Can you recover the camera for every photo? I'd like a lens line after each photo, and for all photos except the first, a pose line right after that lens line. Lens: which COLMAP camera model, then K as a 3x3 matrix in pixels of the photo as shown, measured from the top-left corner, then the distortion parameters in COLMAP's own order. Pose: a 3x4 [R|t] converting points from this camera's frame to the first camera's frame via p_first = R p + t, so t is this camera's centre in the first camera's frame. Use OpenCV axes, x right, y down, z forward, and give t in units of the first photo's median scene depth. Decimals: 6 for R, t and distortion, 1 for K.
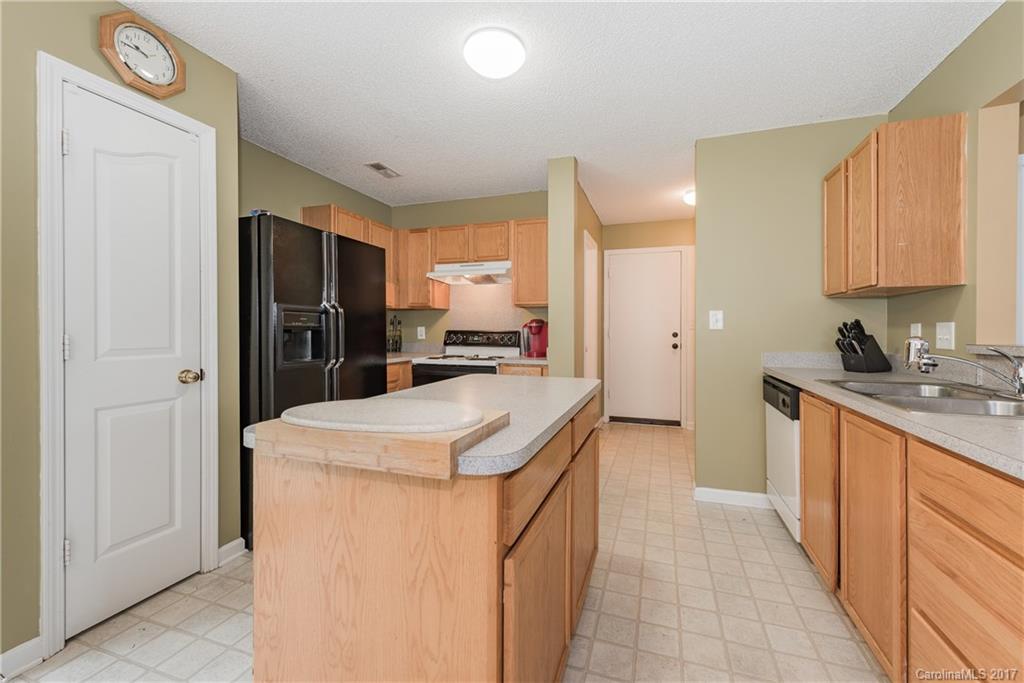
lens RADIAL K [[402.0, 0, 529.6], [0, 402.0, 331.2], [0, 0, 1]] dist [0.001023, 0.000174]
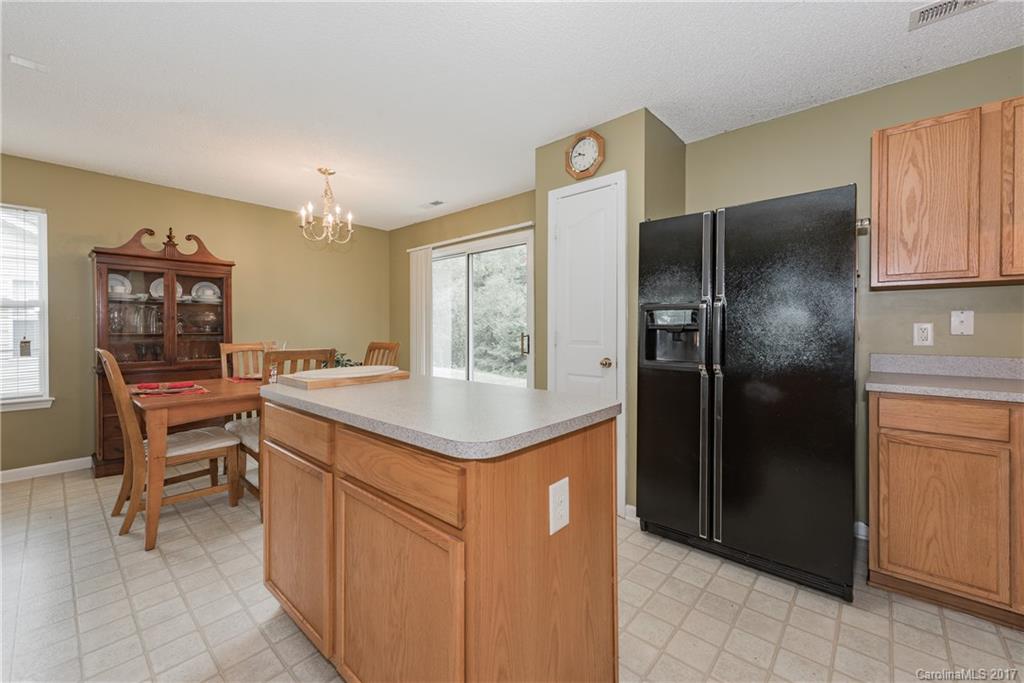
lens RADIAL K [[406.0, 0, 506.9], [0, 406.0, 332.2], [0, 0, 1]] dist [0.000419, 0.000051]
pose [[-0.398541, 0.006322, -0.917129, 0.455587], [-0.002353, 0.999966, 0.007915, -0.003495], [0.917147, 0.005313, -0.398513, 1.000234]]
